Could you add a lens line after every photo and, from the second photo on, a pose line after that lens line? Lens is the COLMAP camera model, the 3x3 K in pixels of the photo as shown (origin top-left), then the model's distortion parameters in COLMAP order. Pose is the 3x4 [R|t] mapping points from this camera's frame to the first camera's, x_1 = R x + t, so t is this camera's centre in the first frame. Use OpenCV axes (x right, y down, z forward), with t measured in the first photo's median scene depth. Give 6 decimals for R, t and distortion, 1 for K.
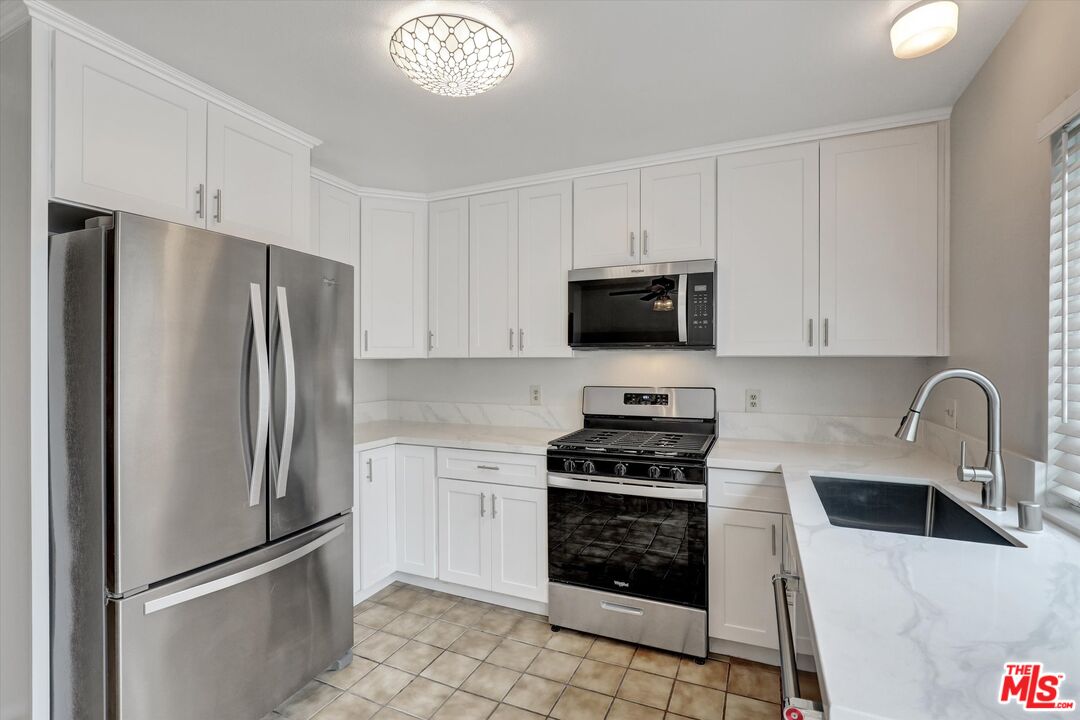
lens RADIAL K [[488.9, 0, 541.7], [0, 488.9, 364.6], [0, 0, 1]] dist [-0.002753, 0.000119]
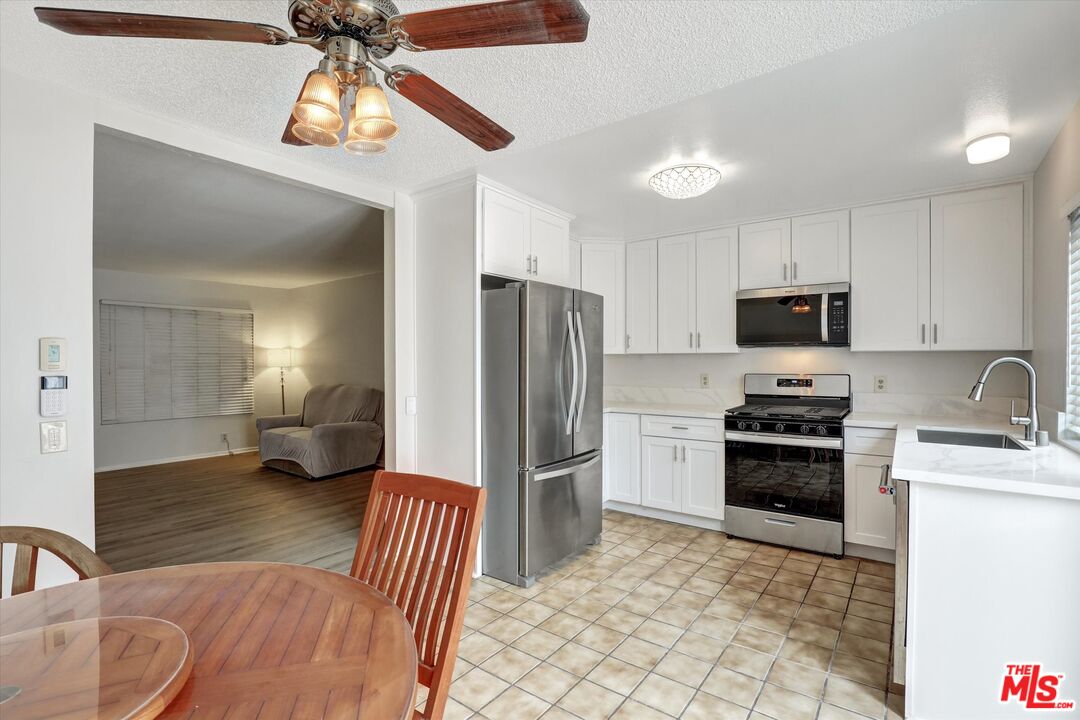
lens RADIAL K [[489.1, 0, 547.6], [0, 489.1, 363.5], [0, 0, 1]] dist [-0.022430, 0.000050]
pose [[0.976854, 0.000178, -0.213906, -0.206454], [-0.000339, 1.000000, -0.000715, 0.020706], [0.213906, 0.000771, 0.976854, -0.577885]]
